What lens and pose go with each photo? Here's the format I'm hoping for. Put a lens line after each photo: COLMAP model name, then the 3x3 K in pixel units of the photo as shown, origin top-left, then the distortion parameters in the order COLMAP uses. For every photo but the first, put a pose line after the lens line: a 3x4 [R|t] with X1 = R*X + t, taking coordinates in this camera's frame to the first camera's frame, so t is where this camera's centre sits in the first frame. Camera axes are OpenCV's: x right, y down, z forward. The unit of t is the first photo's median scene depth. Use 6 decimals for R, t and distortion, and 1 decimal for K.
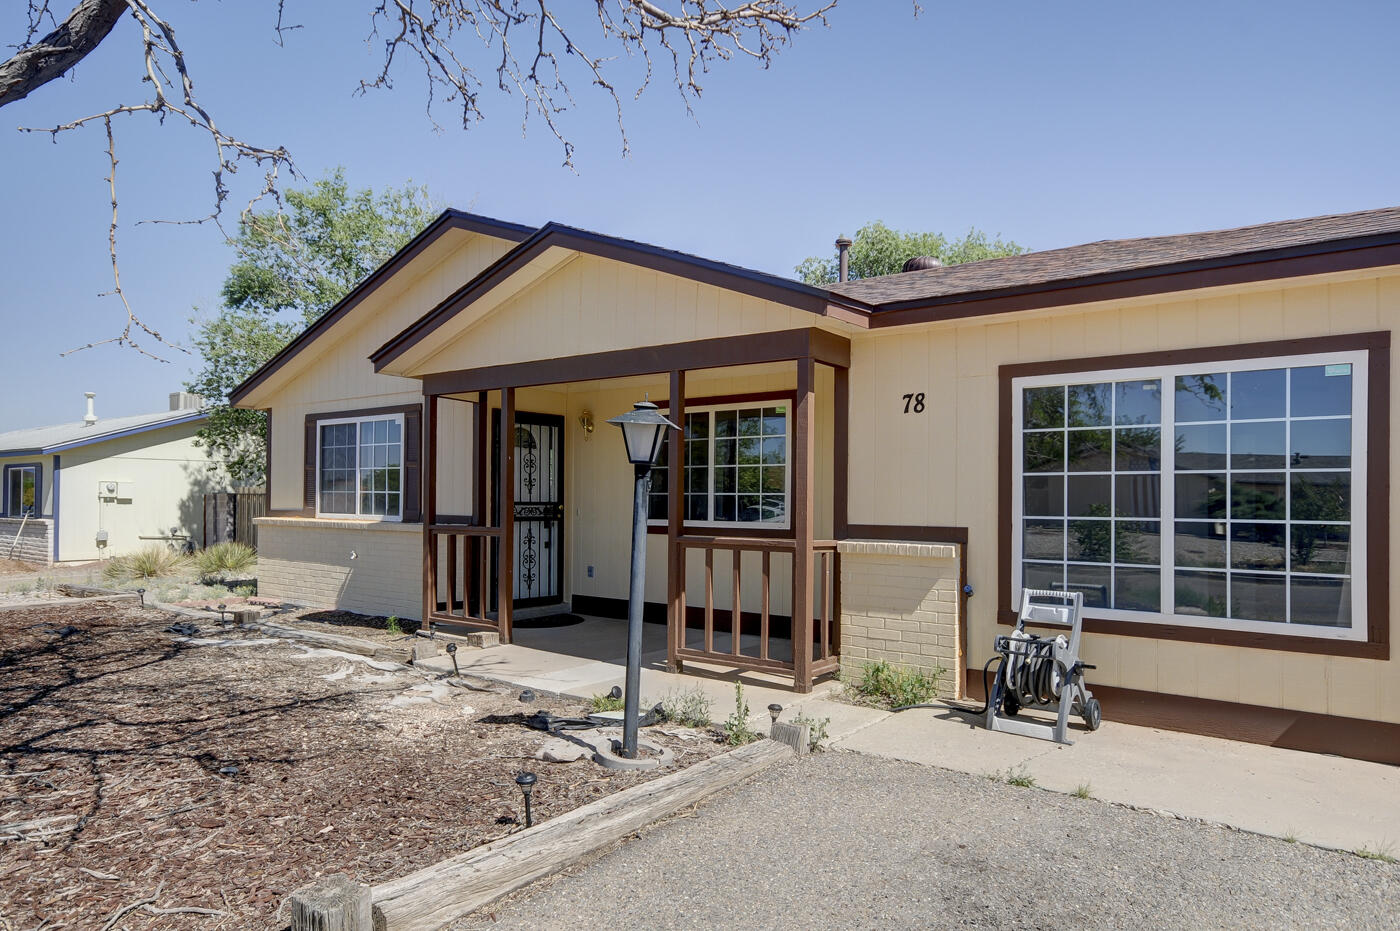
lens RADIAL K [[857.0, 0, 700.0], [0, 857.0, 465.5], [0, 0, 1]] dist [-0.000830, -0.000119]
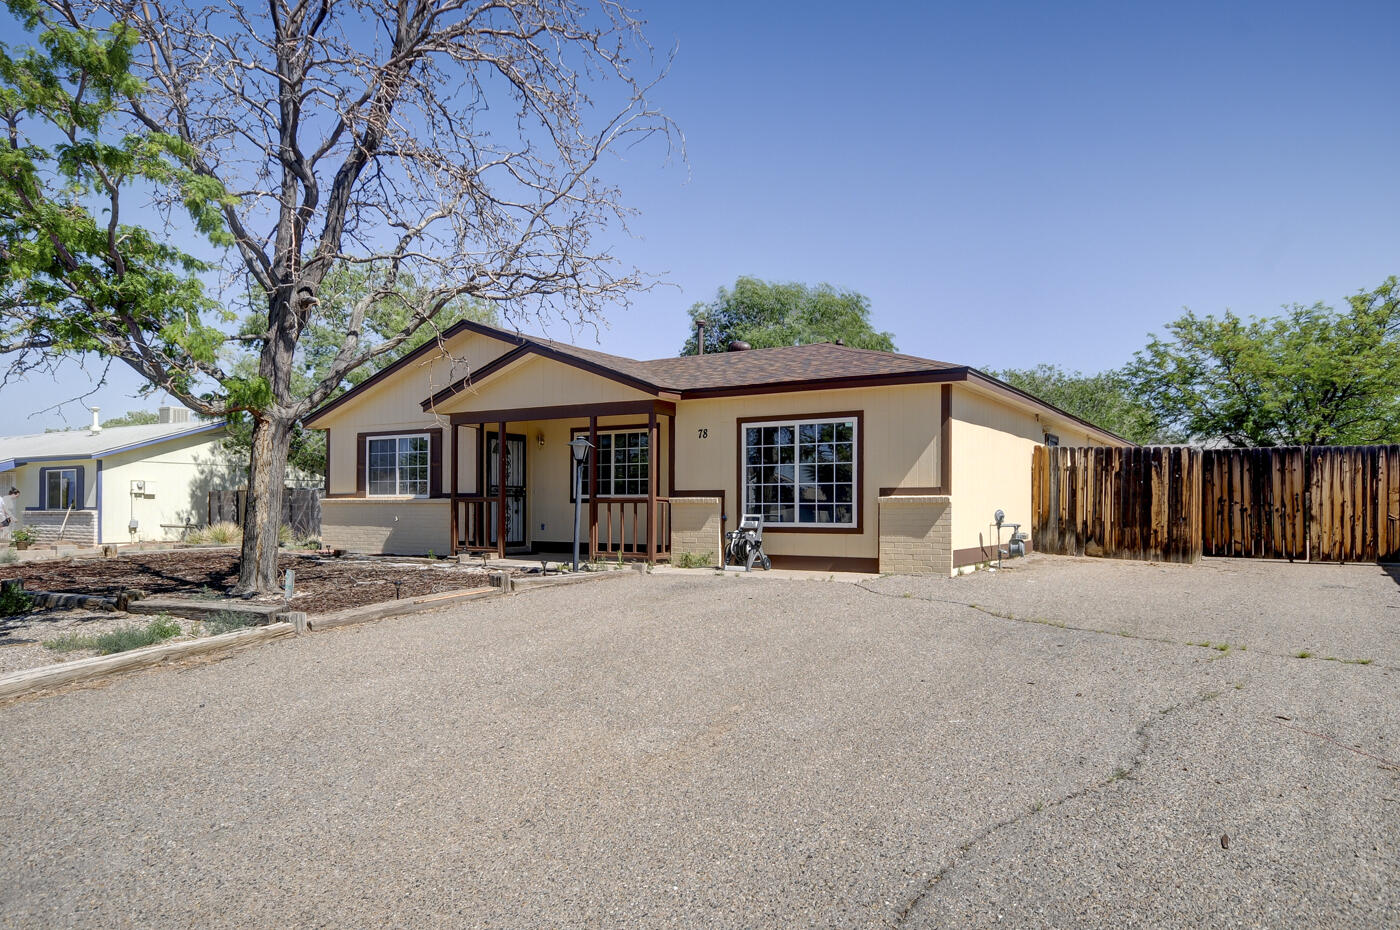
lens RADIAL K [[880.2, 0, 697.5], [0, 880.2, 484.1], [0, 0, 1]] dist [0.002164, 0.000509]
pose [[0.995924, -0.002370, 0.090160, 0.023903], [0.001182, 0.999912, 0.013232, 0.018146], [-0.090184, -0.013071, 0.995839, -0.860575]]
